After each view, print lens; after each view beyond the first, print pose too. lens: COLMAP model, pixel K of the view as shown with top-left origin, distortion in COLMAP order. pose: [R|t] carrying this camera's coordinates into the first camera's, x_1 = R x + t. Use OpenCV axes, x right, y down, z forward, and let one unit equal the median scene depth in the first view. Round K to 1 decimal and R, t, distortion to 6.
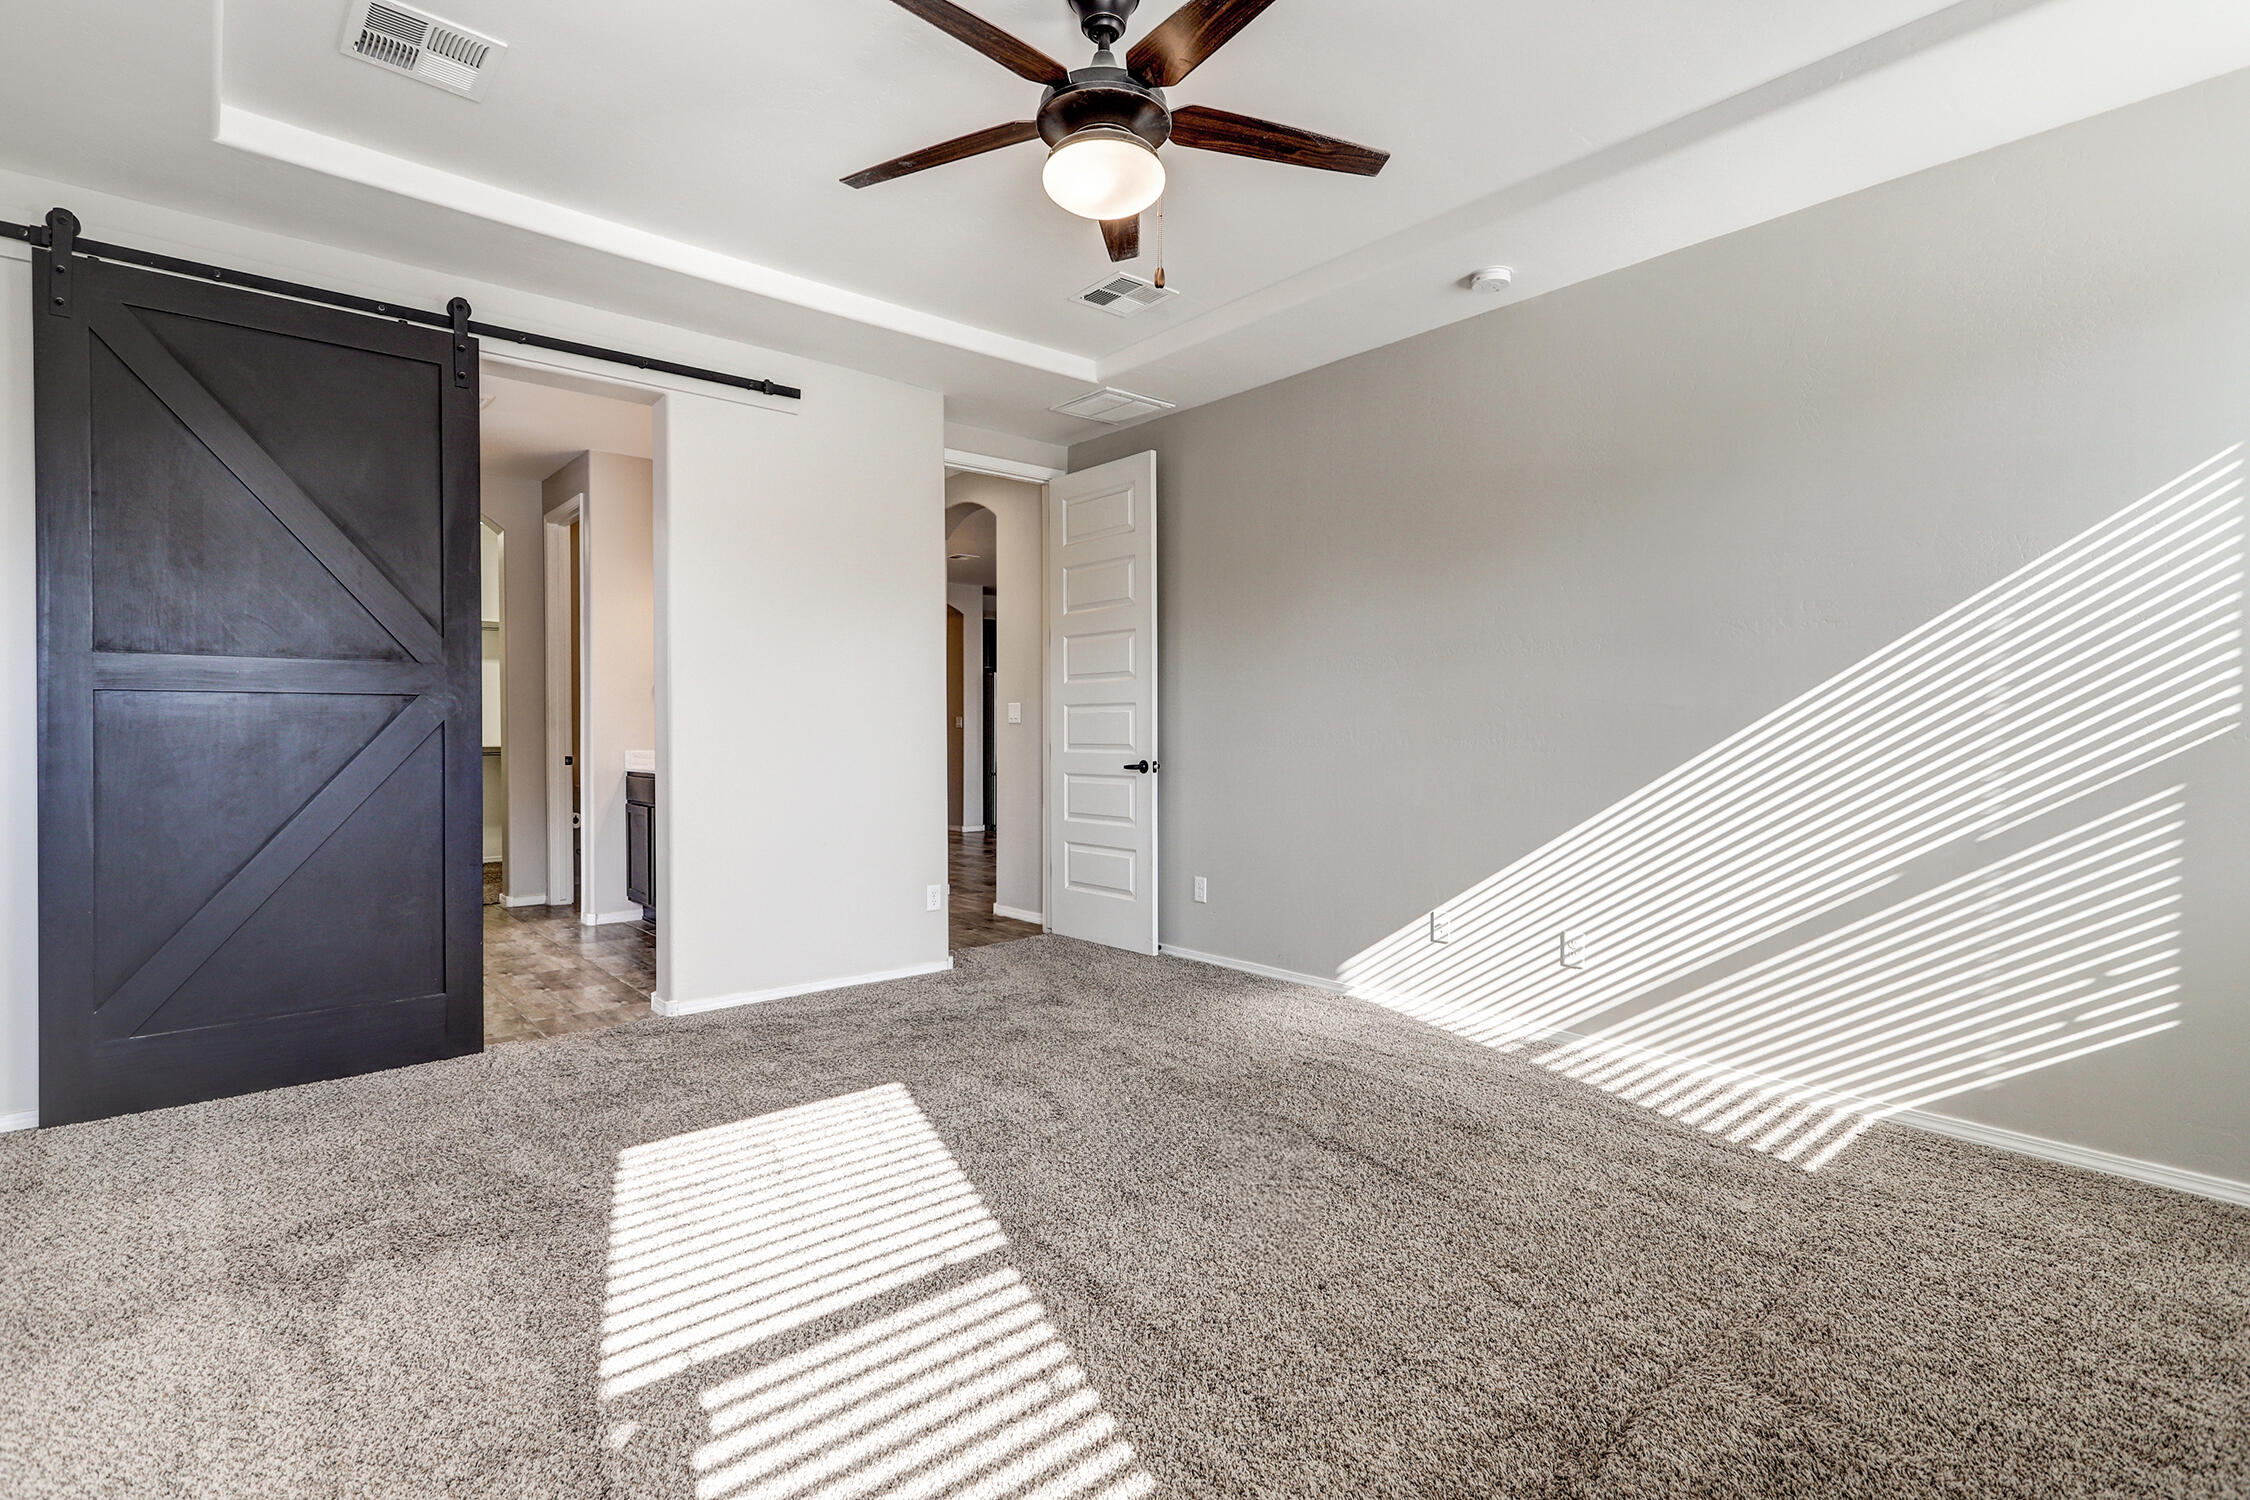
lens RADIAL K [[1060.2, 0, 1115.9], [0, 1060.2, 743.0], [0, 0, 1]] dist [-0.018836, 0.003814]
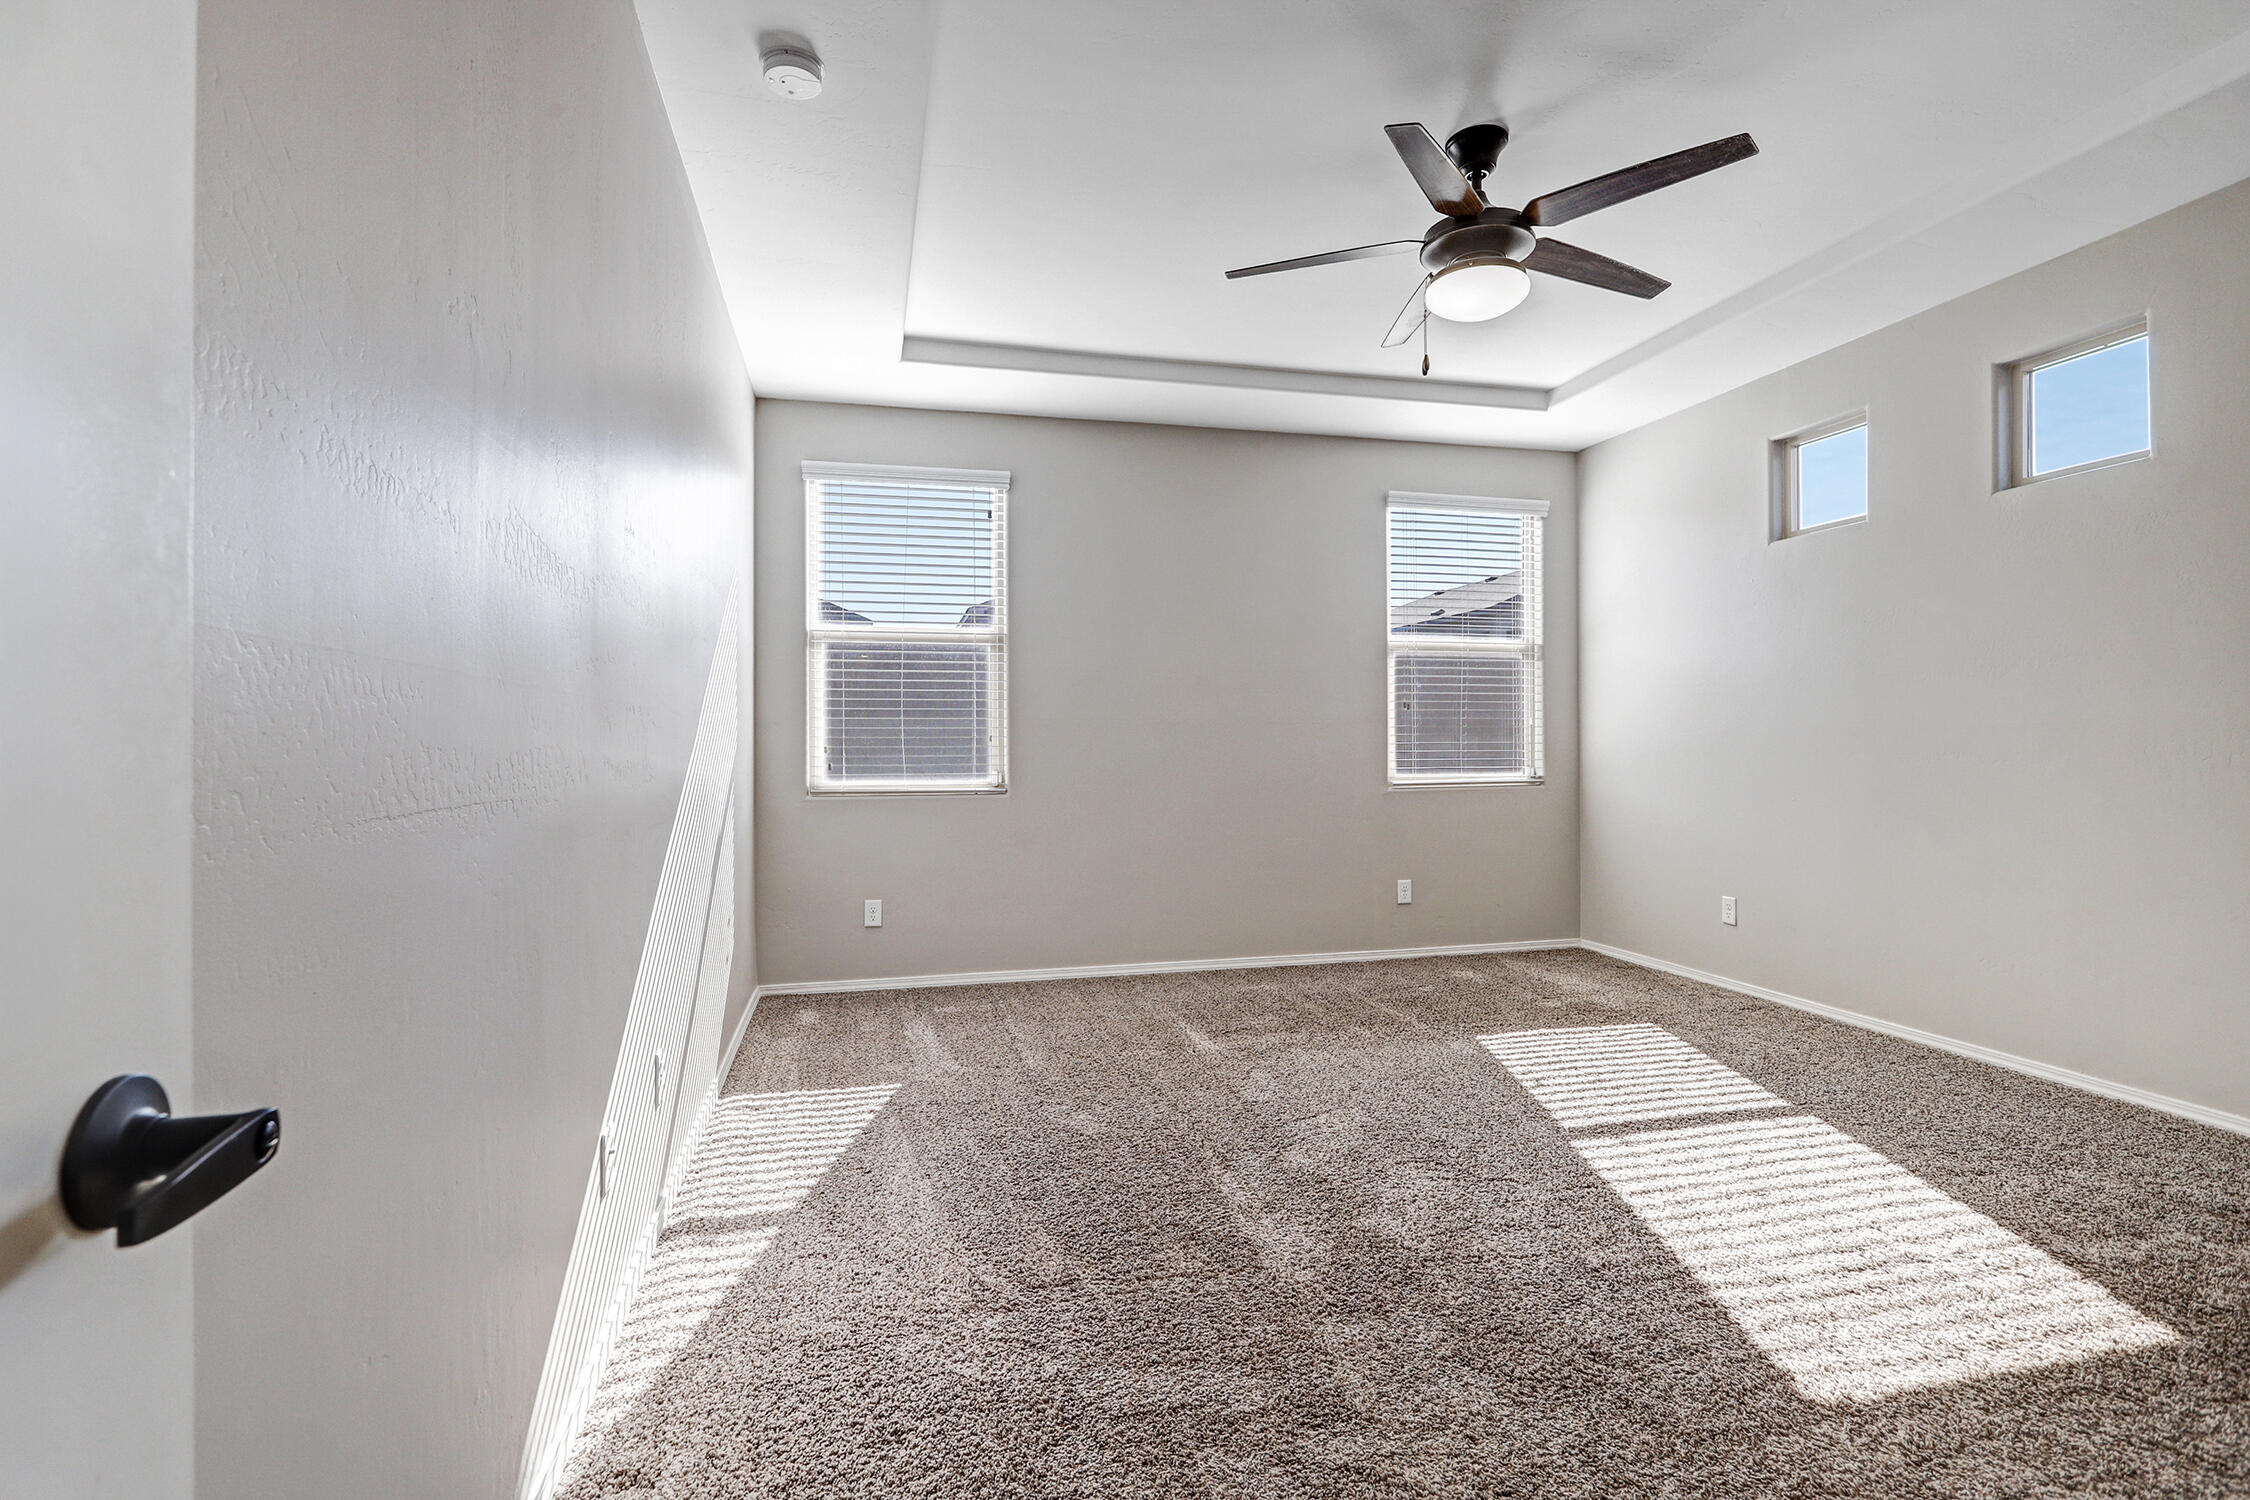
lens RADIAL K [[1060.2, 0, 1123.2], [0, 1060.2, 742.7], [0, 0, 1]] dist [-0.018836, 0.003814]
pose [[-0.891675, 0.014402, 0.452447, -0.208317], [0.019634, 0.999784, 0.006868, -0.019718], [-0.452250, 0.015007, -0.891765, 2.410450]]
